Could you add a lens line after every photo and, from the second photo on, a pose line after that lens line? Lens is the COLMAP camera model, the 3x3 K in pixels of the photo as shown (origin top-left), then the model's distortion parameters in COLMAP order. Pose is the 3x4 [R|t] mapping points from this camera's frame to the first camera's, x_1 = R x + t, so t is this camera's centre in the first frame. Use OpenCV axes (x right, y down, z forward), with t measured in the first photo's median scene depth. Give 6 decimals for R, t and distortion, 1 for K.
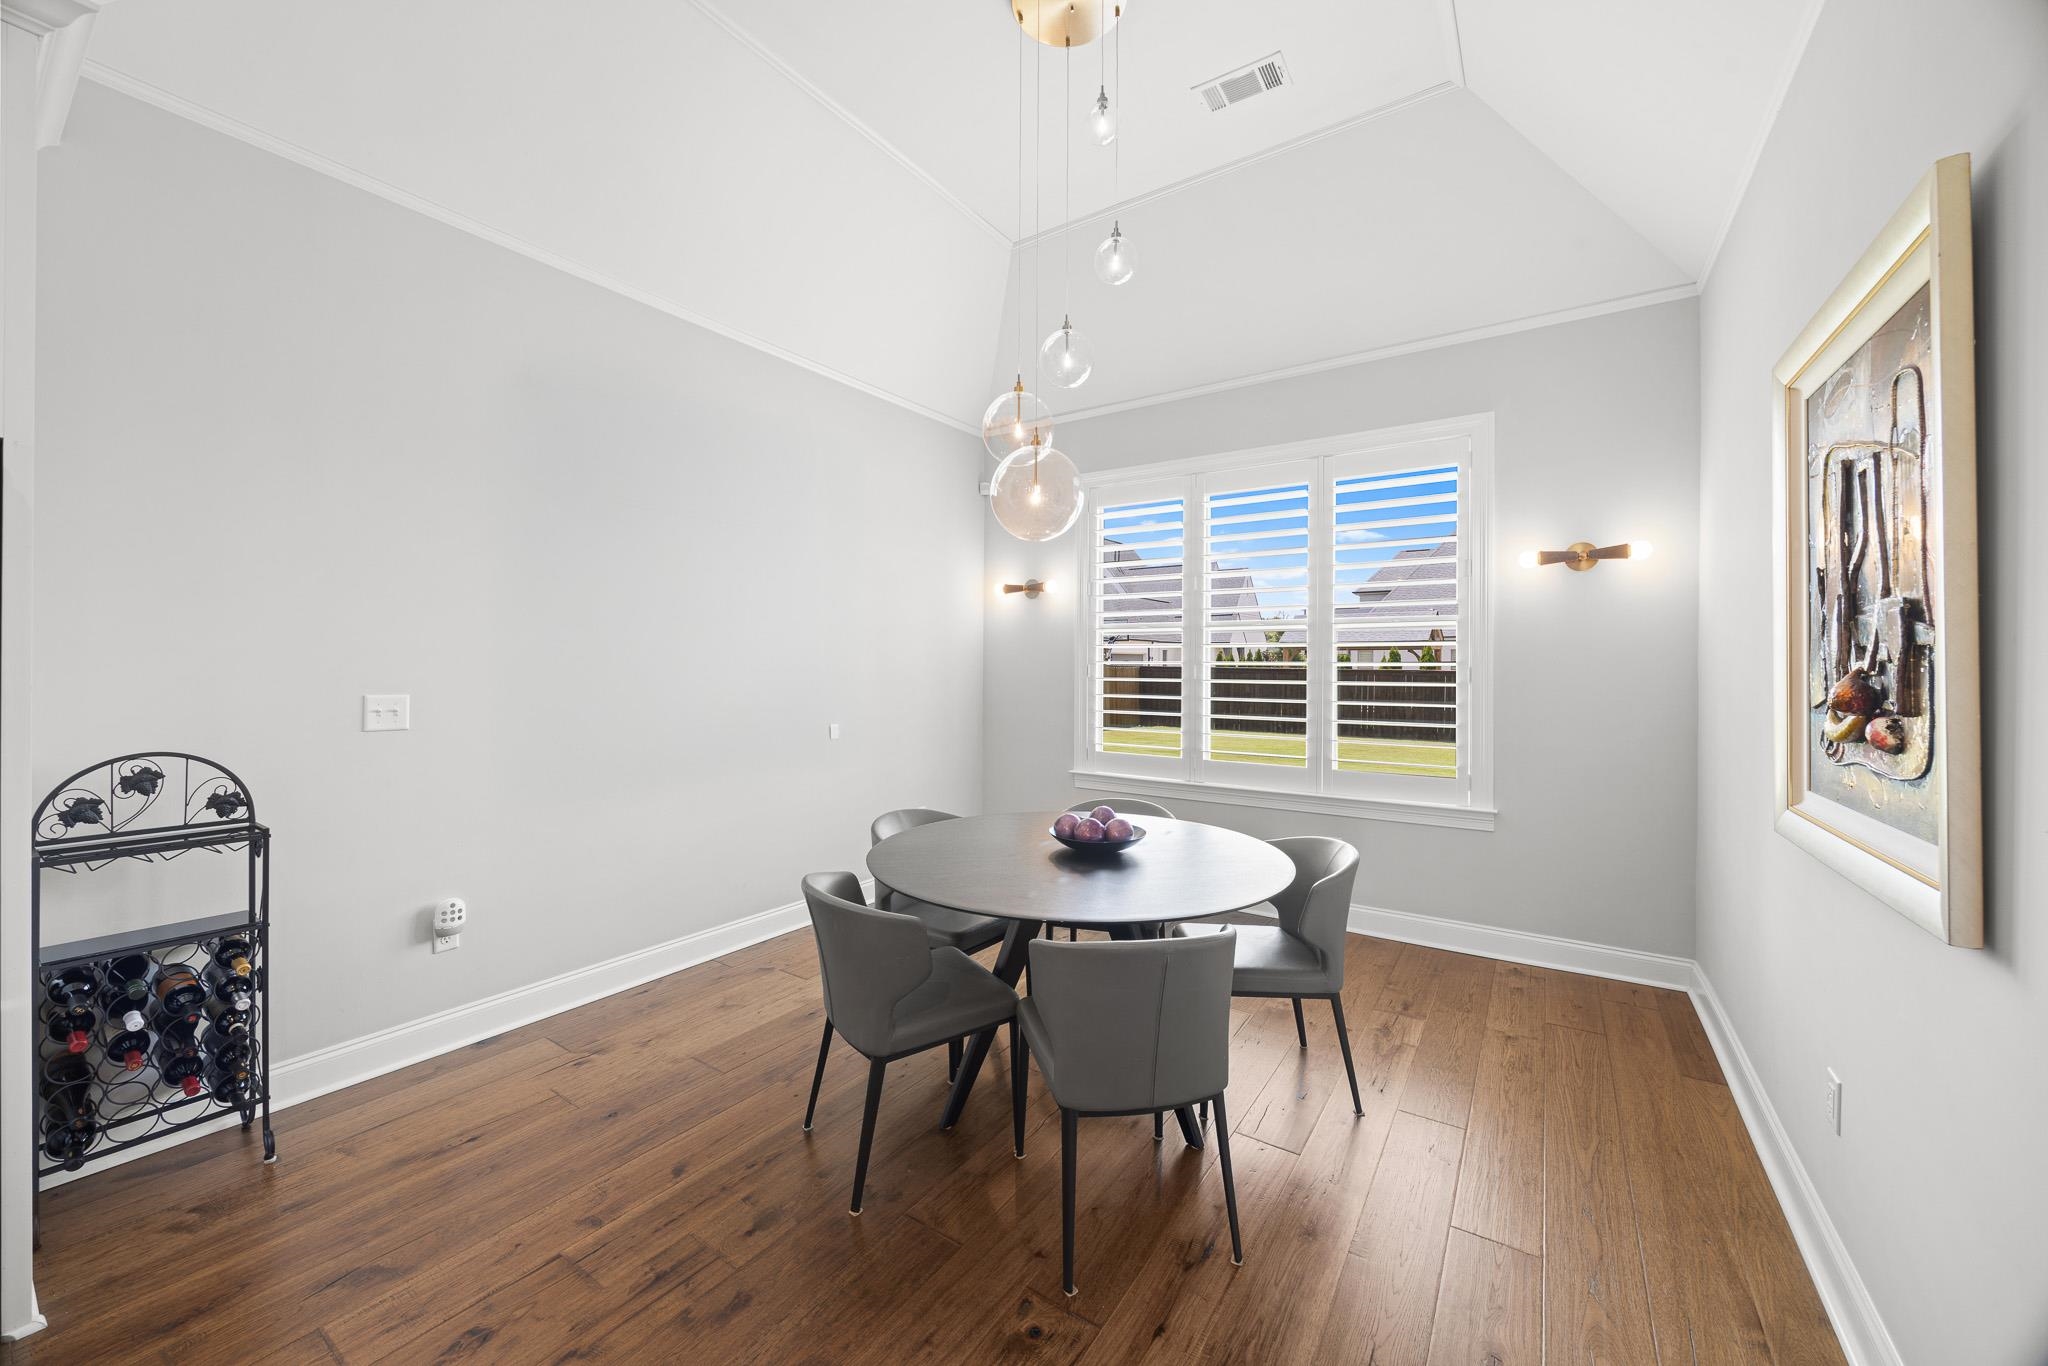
lens RADIAL K [[777.2, 0, 1025.5], [0, 777.2, 671.2], [0, 0, 1]] dist [0.000192, 0.000065]
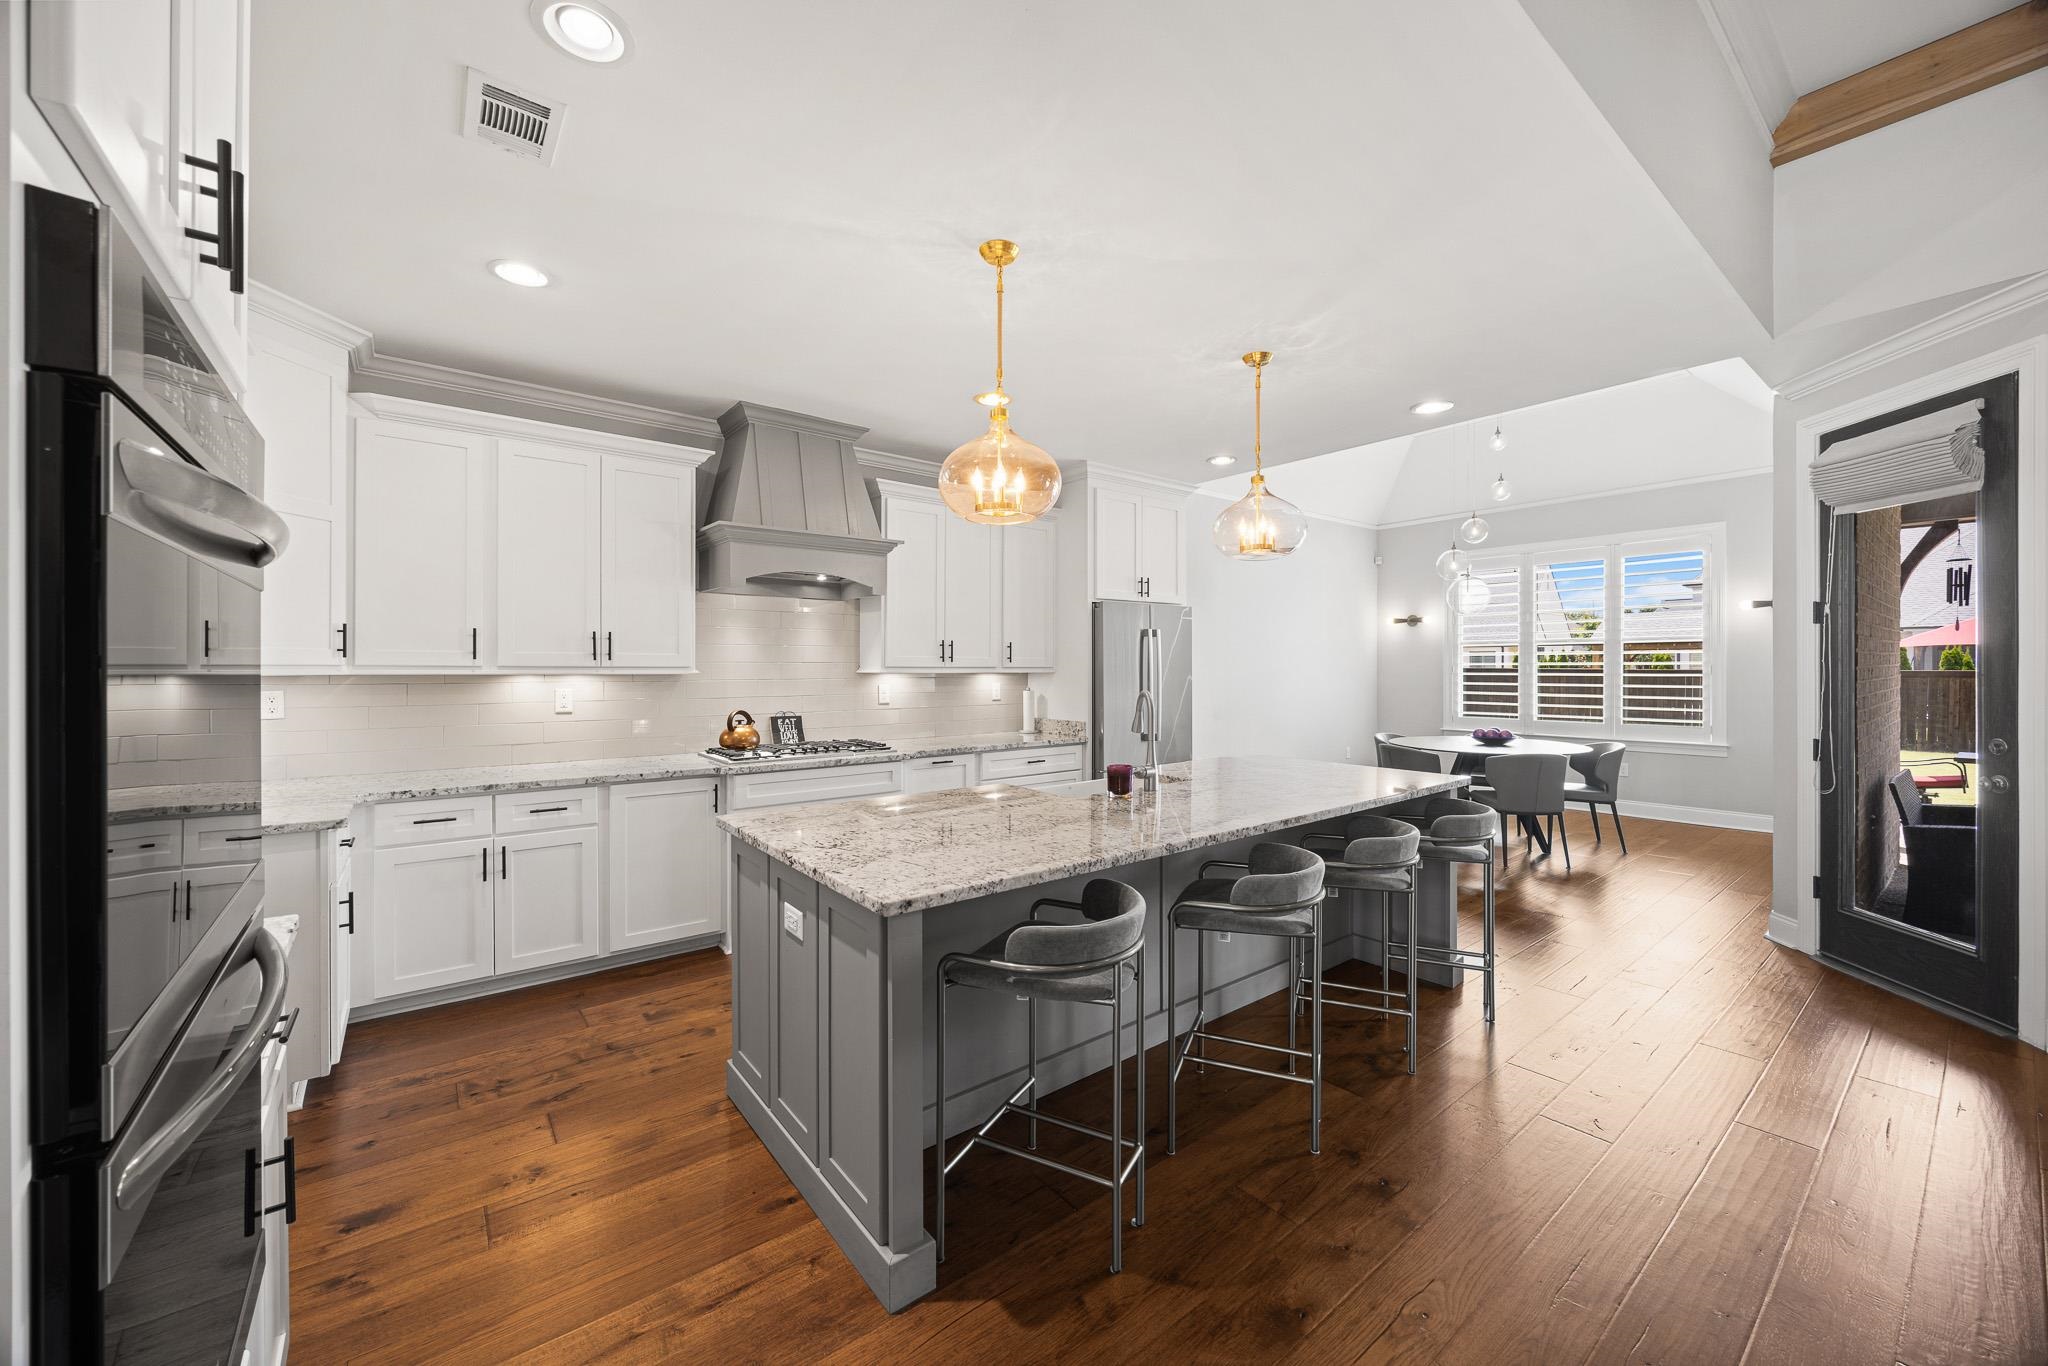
lens RADIAL K [[777.2, 0, 1022.7], [0, 777.2, 673.9], [0, 0, 1]] dist [0.000192, 0.000065]
pose [[0.951123, -0.004102, -0.308784, -0.303236], [0.003096, 0.999988, -0.003748, 0.014297], [0.308795, 0.002609, 0.951125, -0.947393]]
